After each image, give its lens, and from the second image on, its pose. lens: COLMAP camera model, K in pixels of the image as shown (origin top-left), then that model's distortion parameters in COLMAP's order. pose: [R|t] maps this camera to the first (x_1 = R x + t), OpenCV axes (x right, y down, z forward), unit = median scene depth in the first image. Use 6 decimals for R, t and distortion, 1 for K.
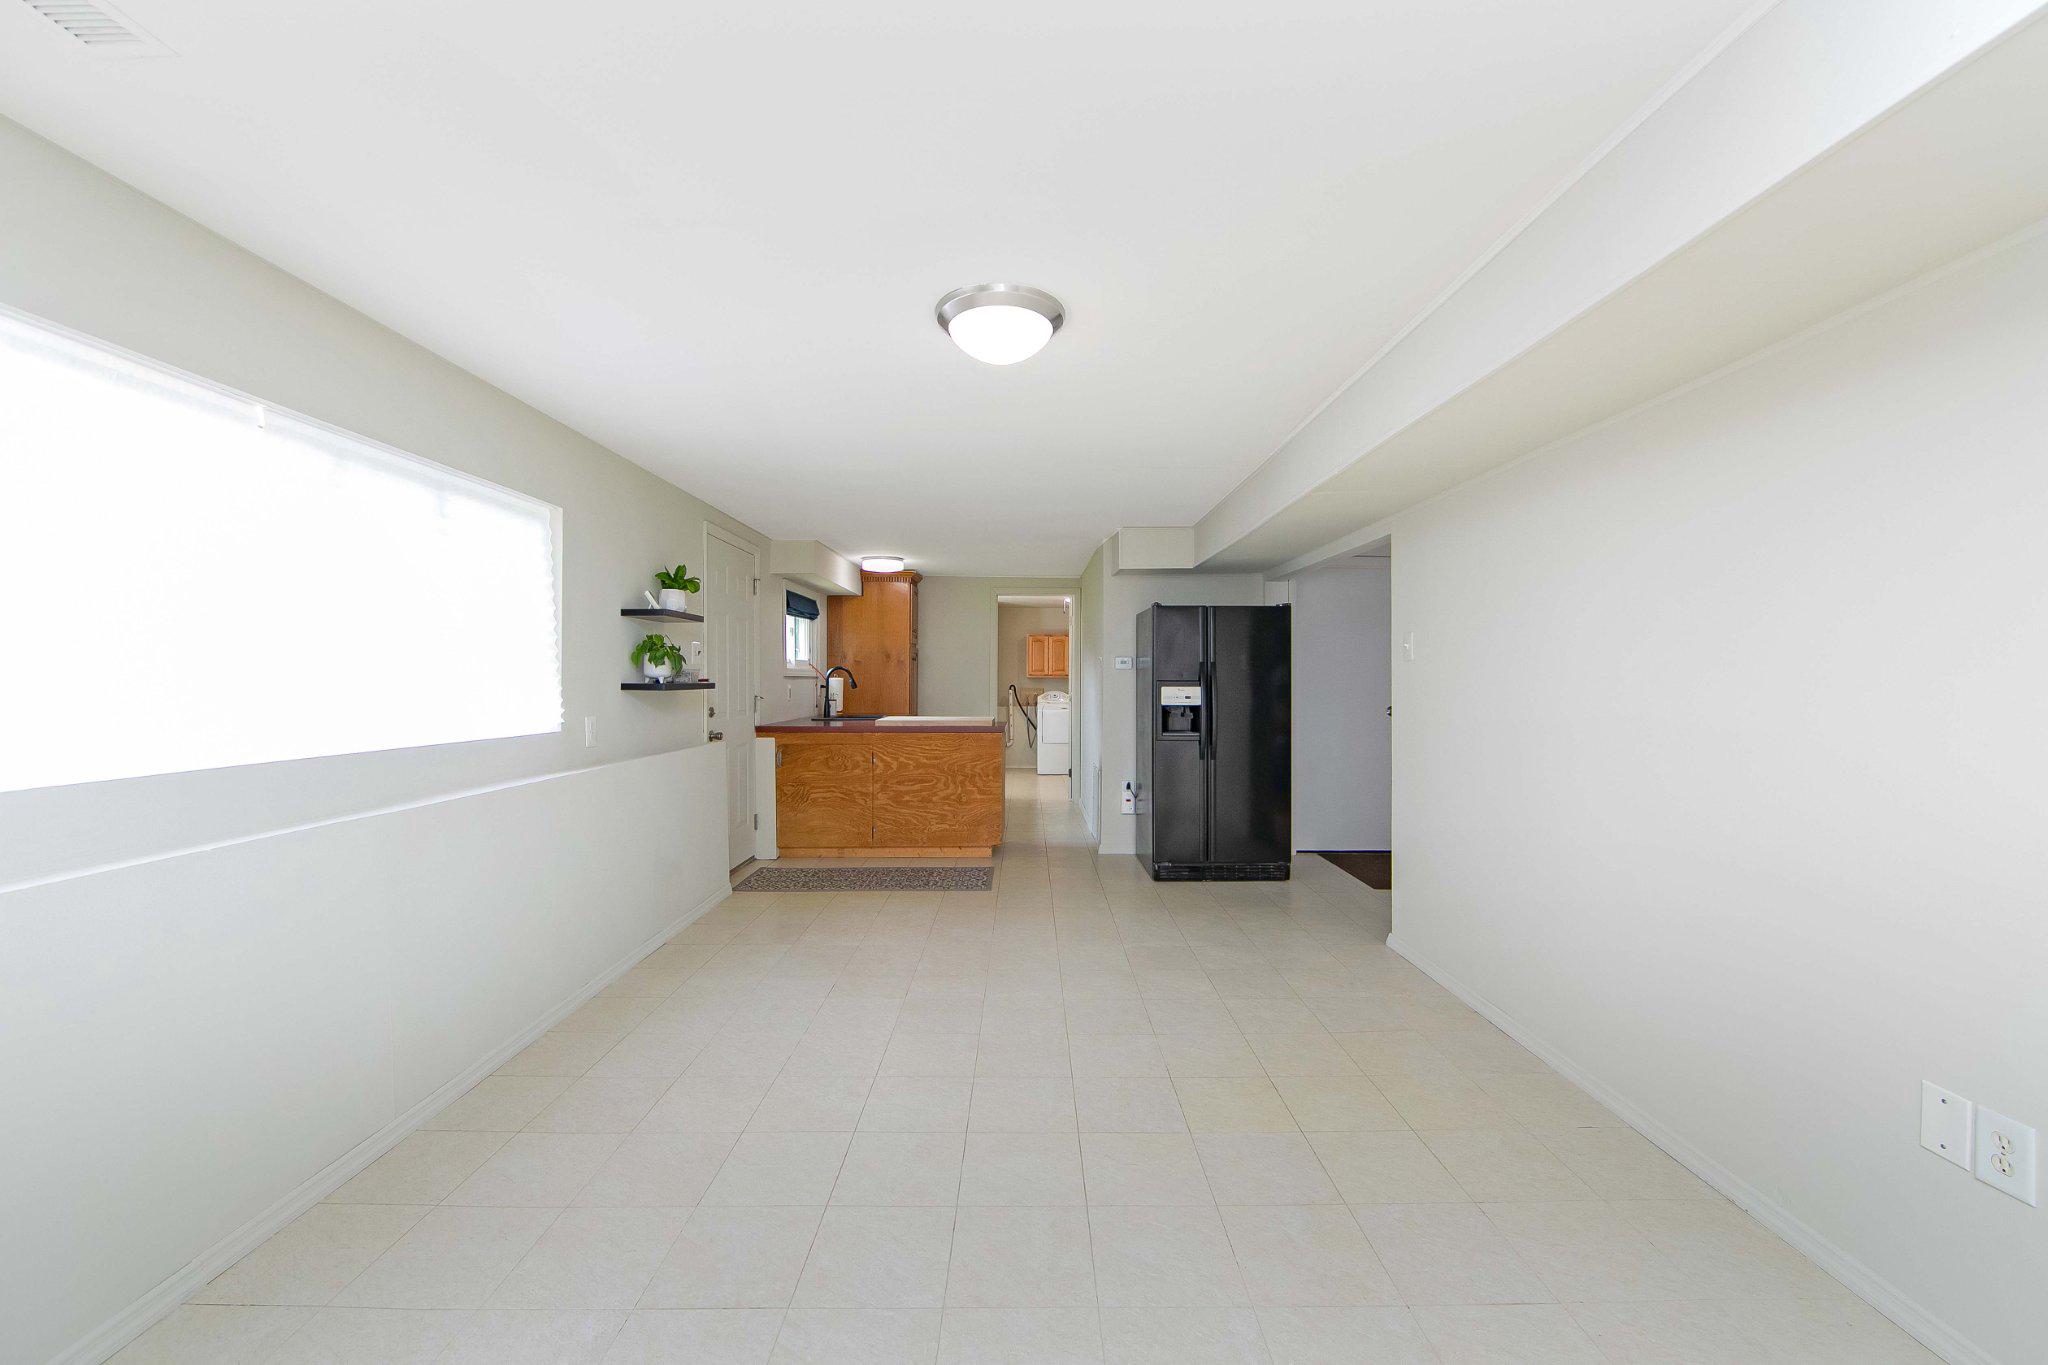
lens RADIAL K [[813.0, 0, 1023.6], [0, 813.0, 691.3], [0, 0, 1]] dist [-0.012707, -0.000440]
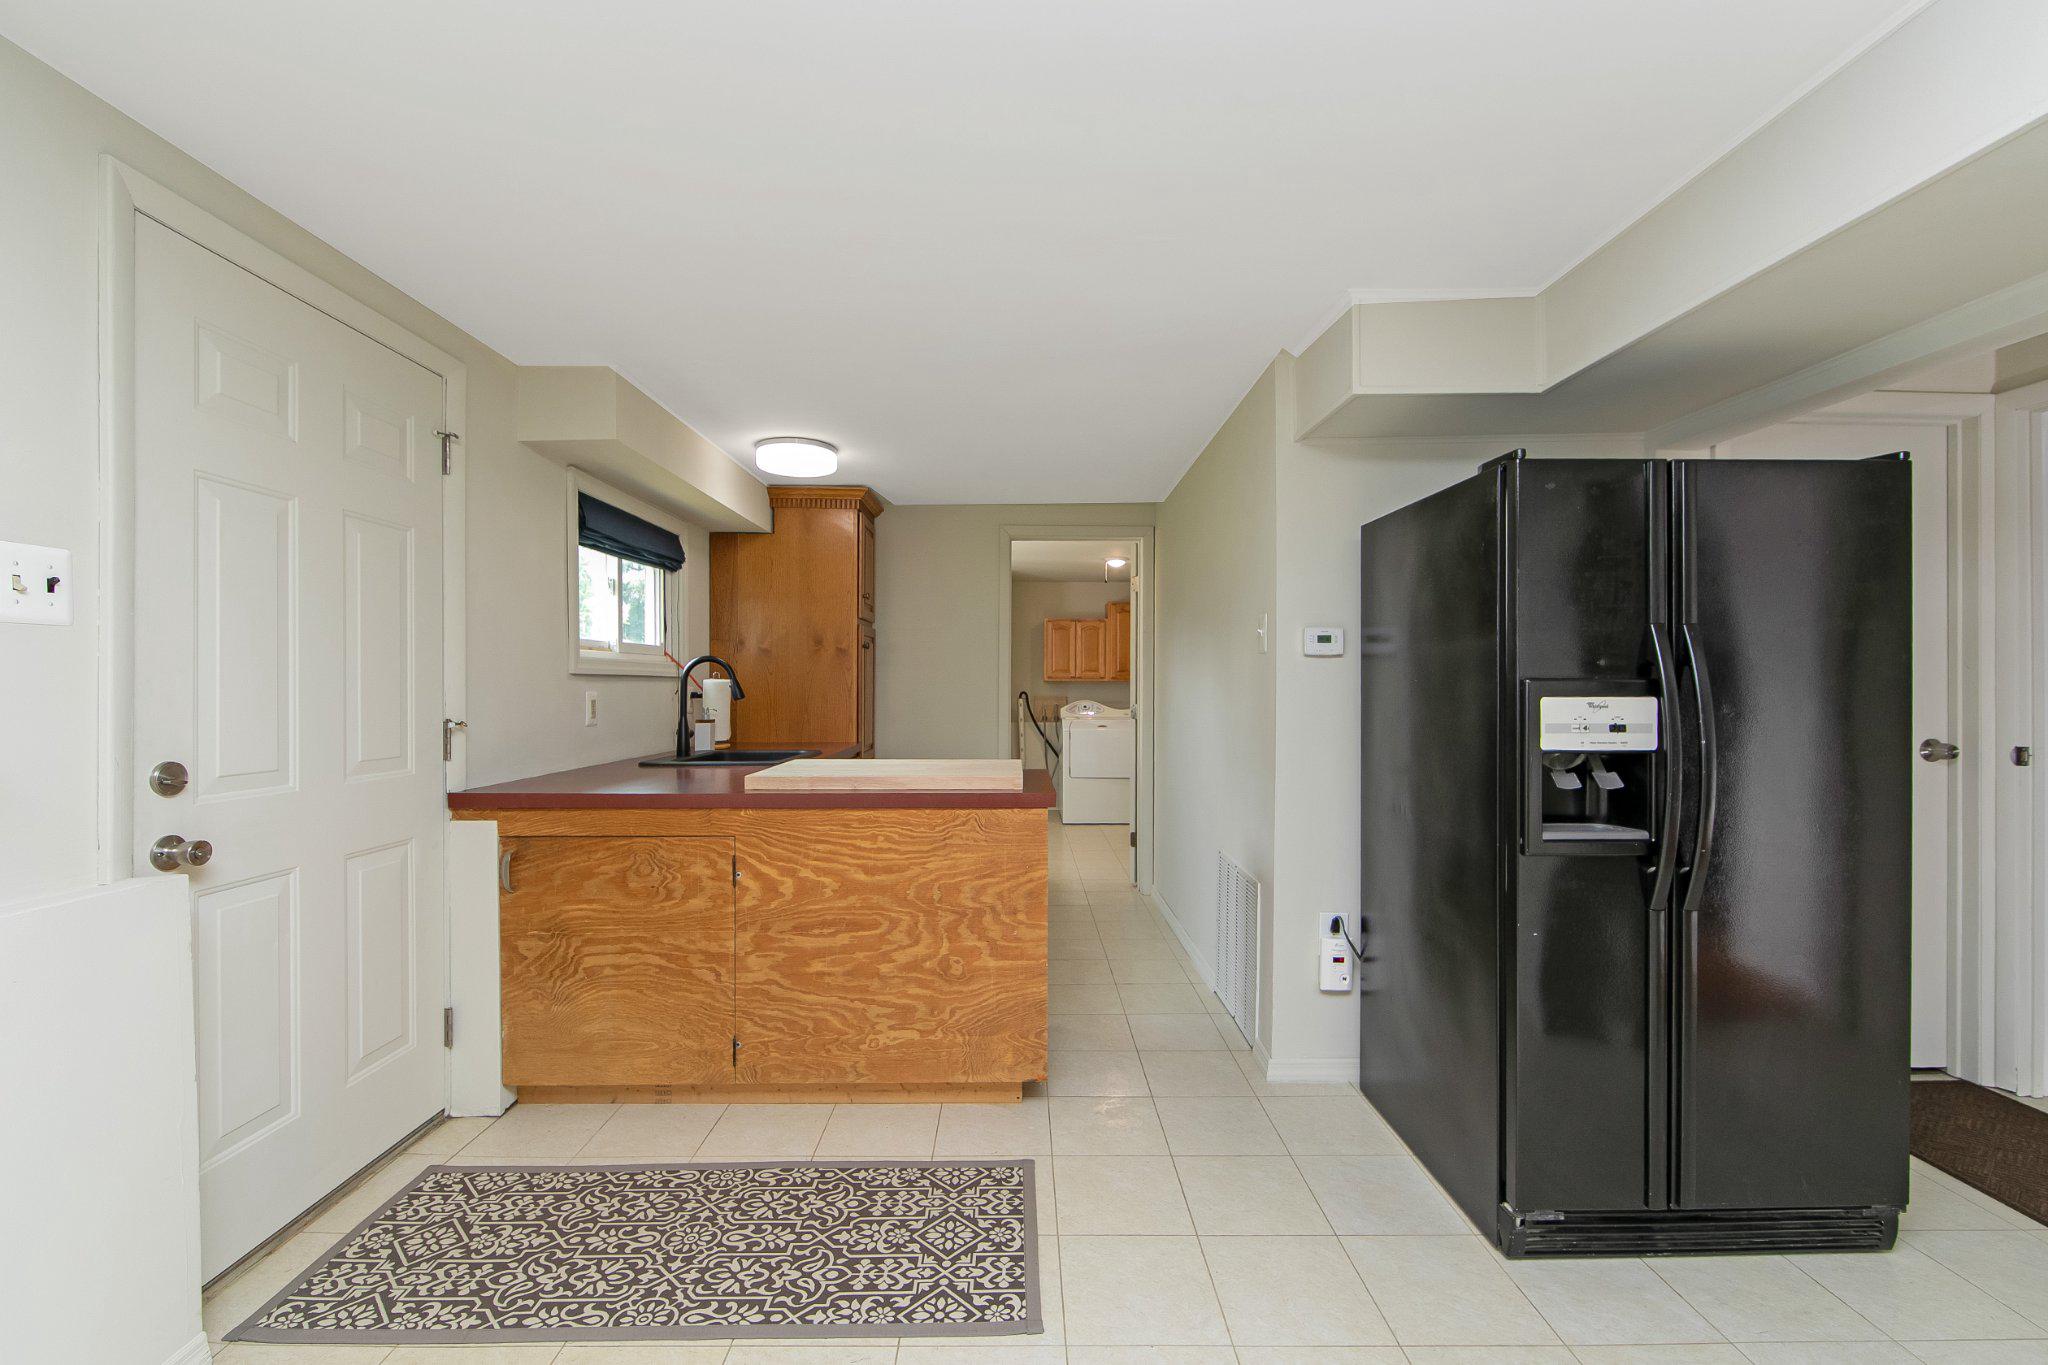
lens RADIAL K [[813.0, 0, 1023.6], [0, 813.0, 691.3], [0, 0, 1]] dist [-0.012707, -0.000440]
pose [[0.999911, -0.002042, 0.013147, -0.044099], [0.002152, 0.999962, -0.008389, -0.004734], [-0.013129, 0.008416, 0.999878, 0.584646]]
